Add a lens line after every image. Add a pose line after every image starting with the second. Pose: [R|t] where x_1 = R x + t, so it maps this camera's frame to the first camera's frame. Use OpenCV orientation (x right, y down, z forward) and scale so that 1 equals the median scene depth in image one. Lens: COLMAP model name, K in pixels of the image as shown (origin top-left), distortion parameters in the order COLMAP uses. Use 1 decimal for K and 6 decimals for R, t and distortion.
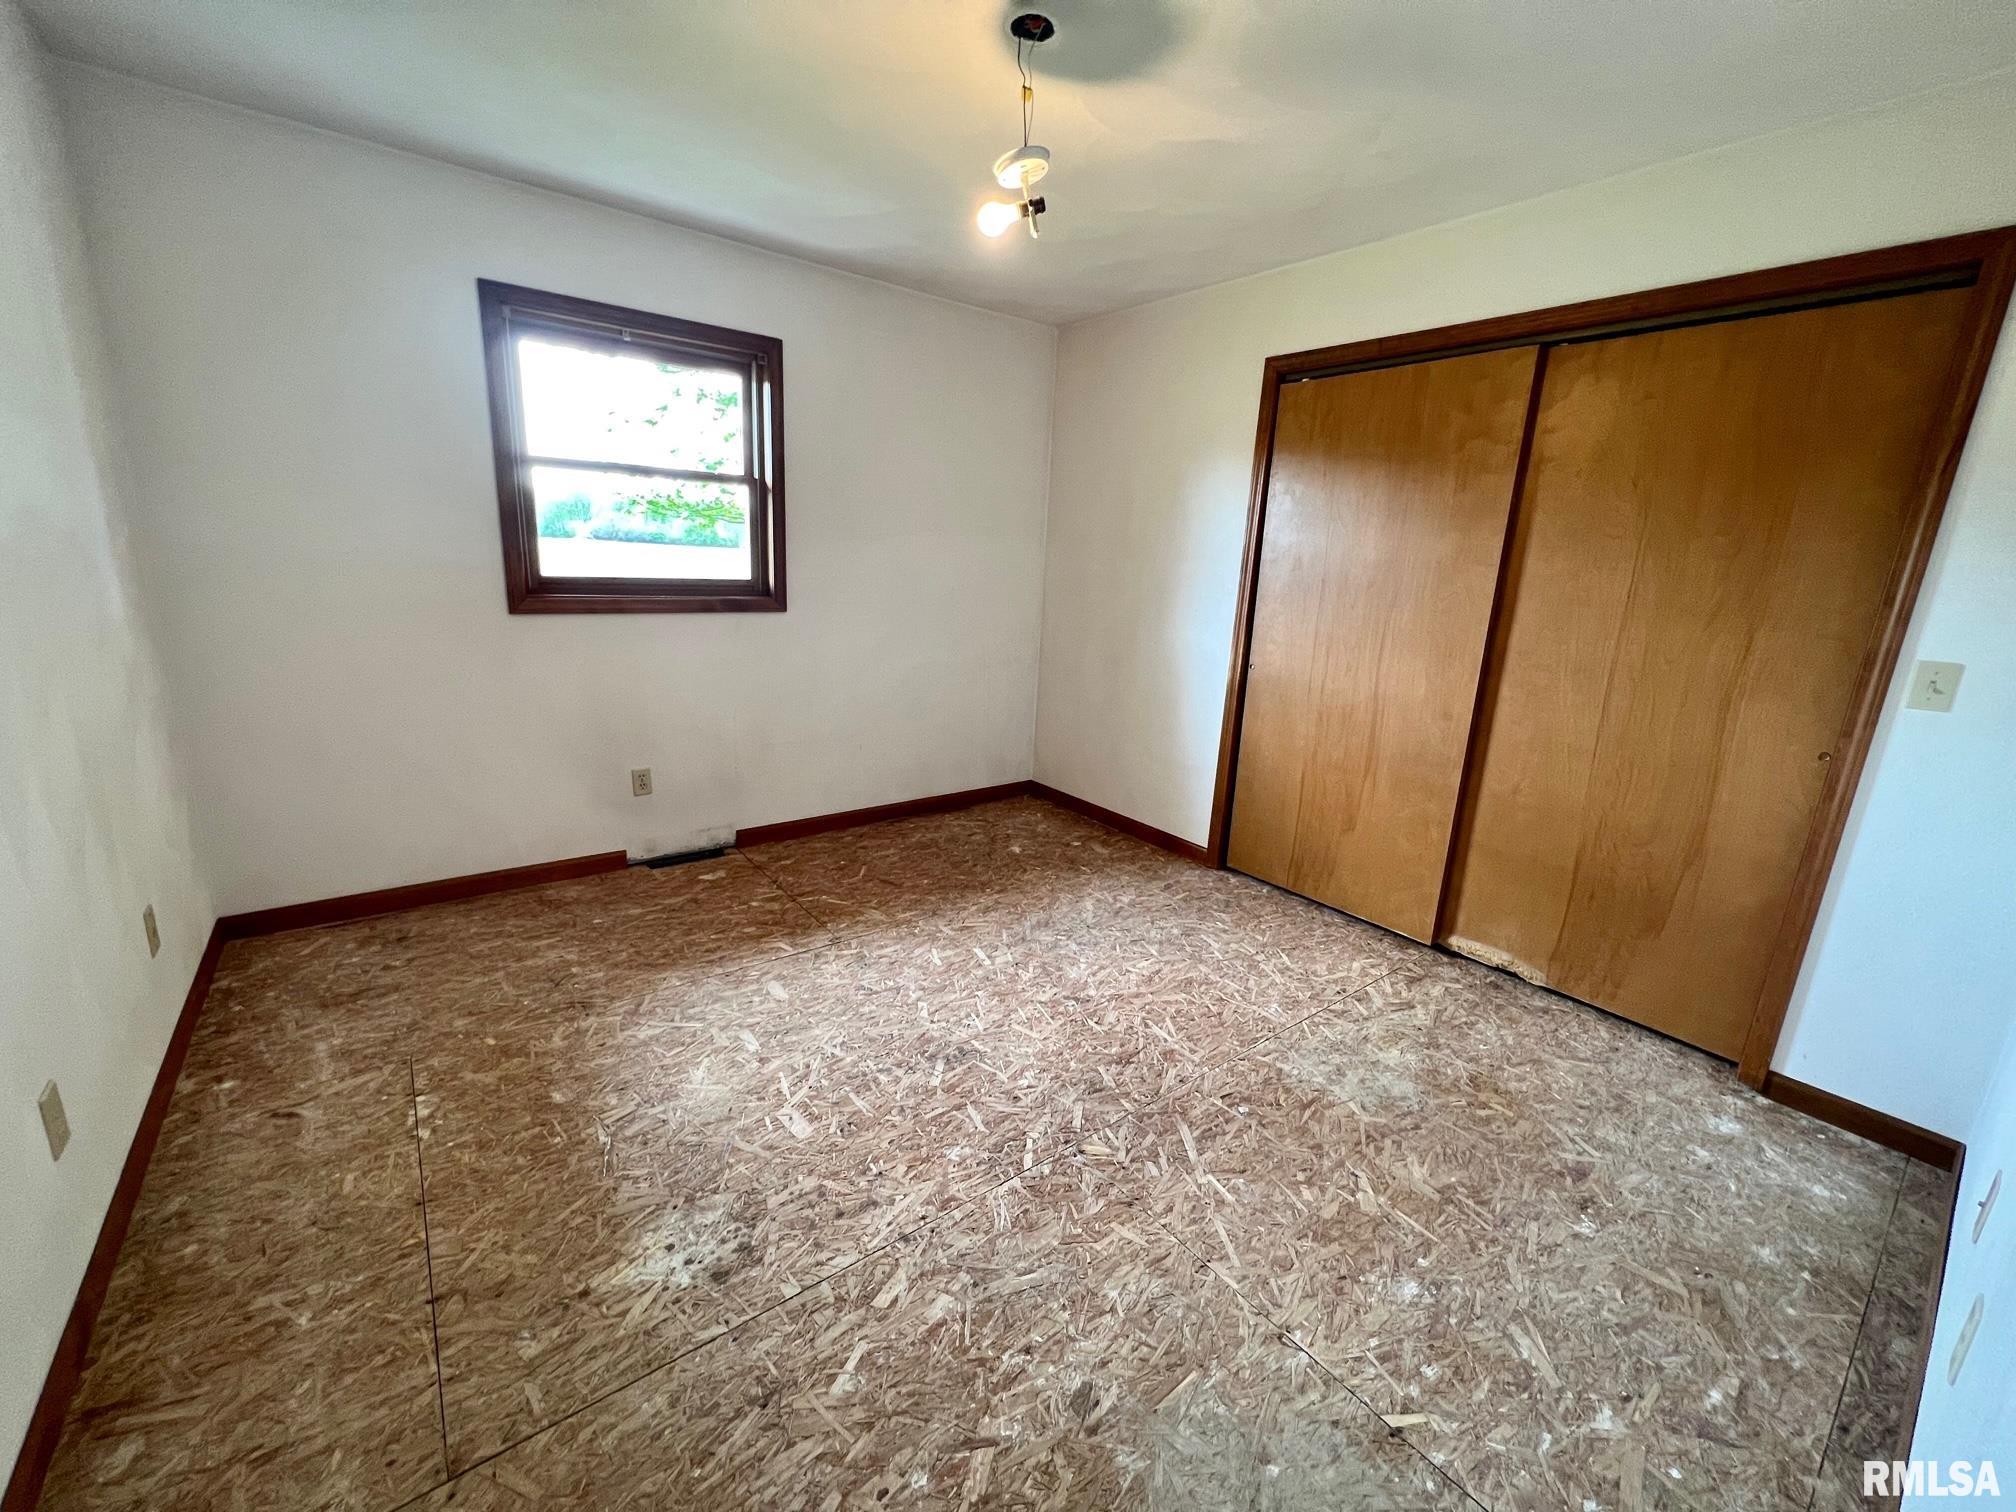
lens RADIAL K [[801.2, 0, 1004.2], [0, 801.2, 759.9], [0, 0, 1]] dist [-0.001735, 0.000055]
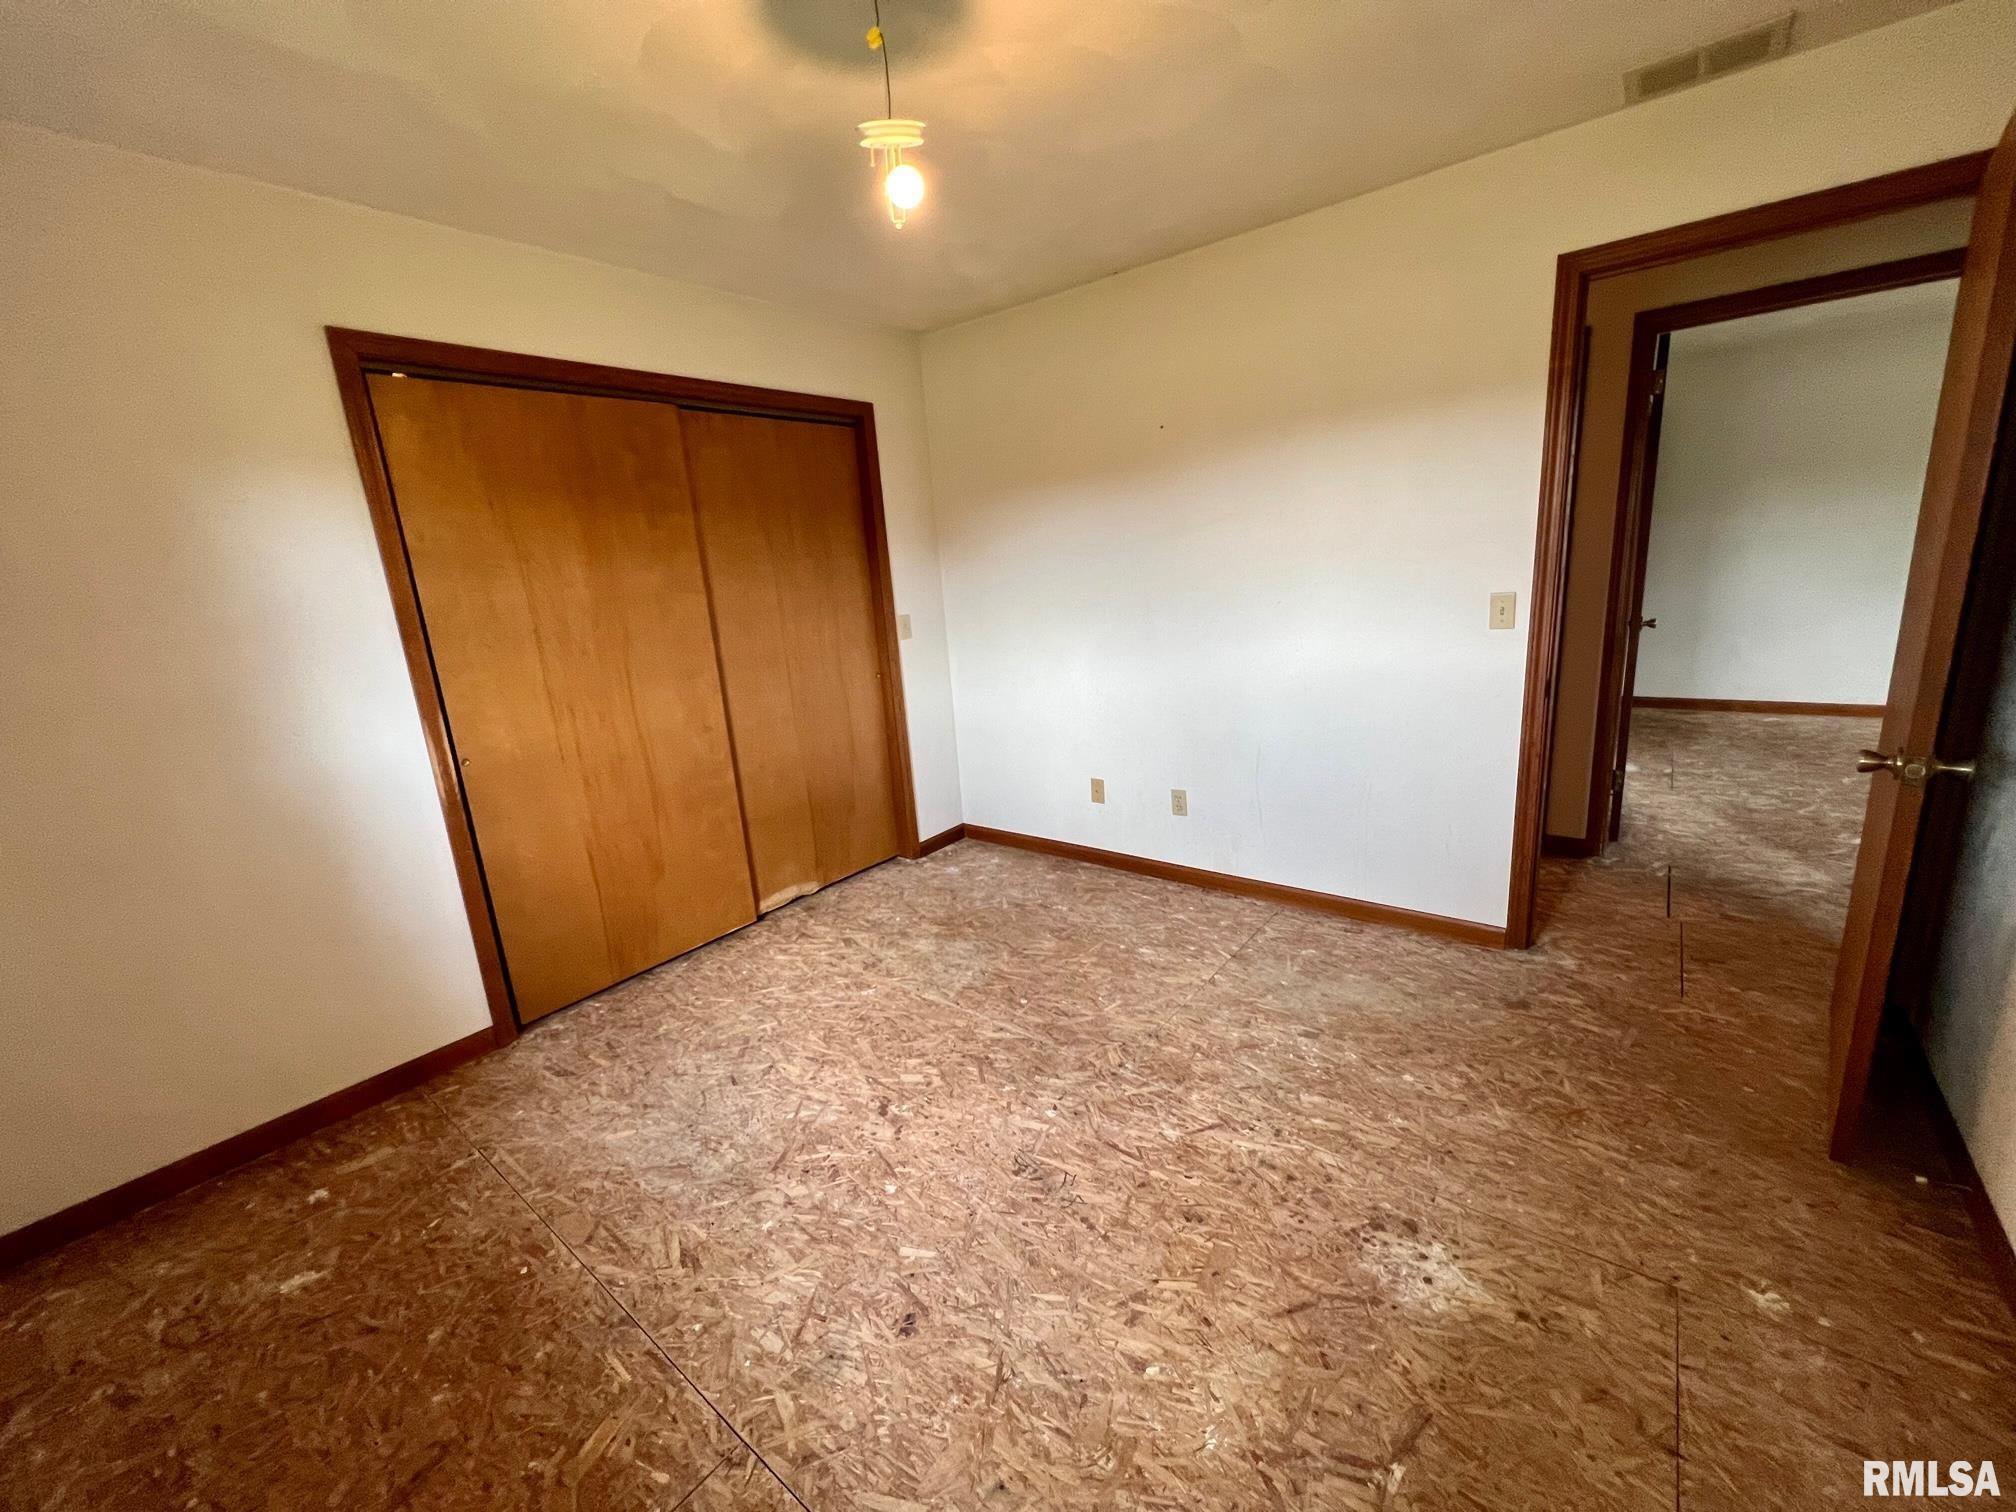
lens RADIAL K [[806.7, 0, 1008.0], [0, 806.7, 756.0], [0, 0, 1]] dist [-0.001226, 0.000240]
pose [[-0.241777, -0.258958, 0.935139, -0.707032], [0.298923, 0.896983, 0.325677, -0.305035], [-0.923141, 0.358276, -0.139462, 0.926494]]
